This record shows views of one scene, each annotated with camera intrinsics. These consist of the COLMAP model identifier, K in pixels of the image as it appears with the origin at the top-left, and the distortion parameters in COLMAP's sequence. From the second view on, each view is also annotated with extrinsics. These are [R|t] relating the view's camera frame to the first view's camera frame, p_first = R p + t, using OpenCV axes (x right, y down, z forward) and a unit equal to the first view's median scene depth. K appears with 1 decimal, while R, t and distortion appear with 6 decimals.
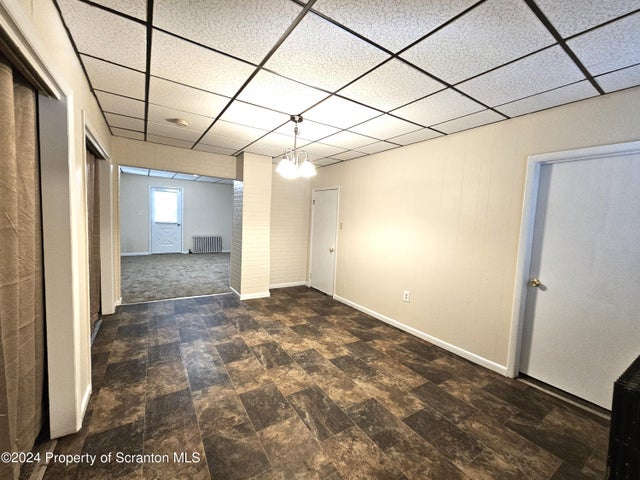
lens RADIAL K [[270.1, 0, 320.0], [0, 270.1, 240.0], [0, 0, 1]] dist [0.022767, -0.000041]
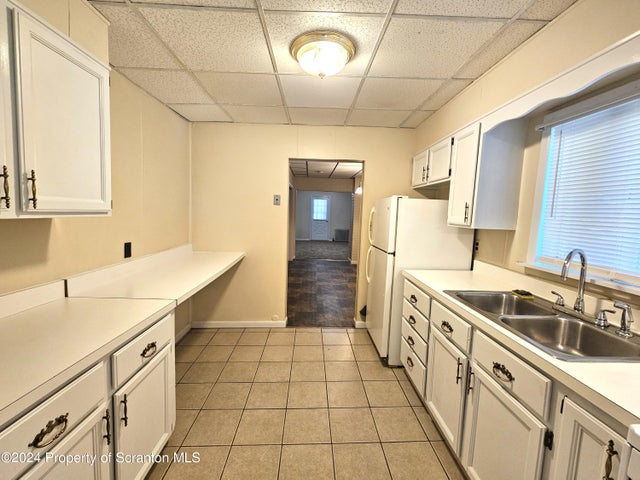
lens RADIAL K [[253.9, 0, 320.0], [0, 253.9, 240.0], [0, 0, 1]] dist [-0.001296, -0.000236]
pose [[0.861404, 0.042860, -0.506108, 0.151958], [-0.039332, 0.999070, 0.017662, 0.022246], [0.506394, 0.004692, 0.862289, -0.212326]]
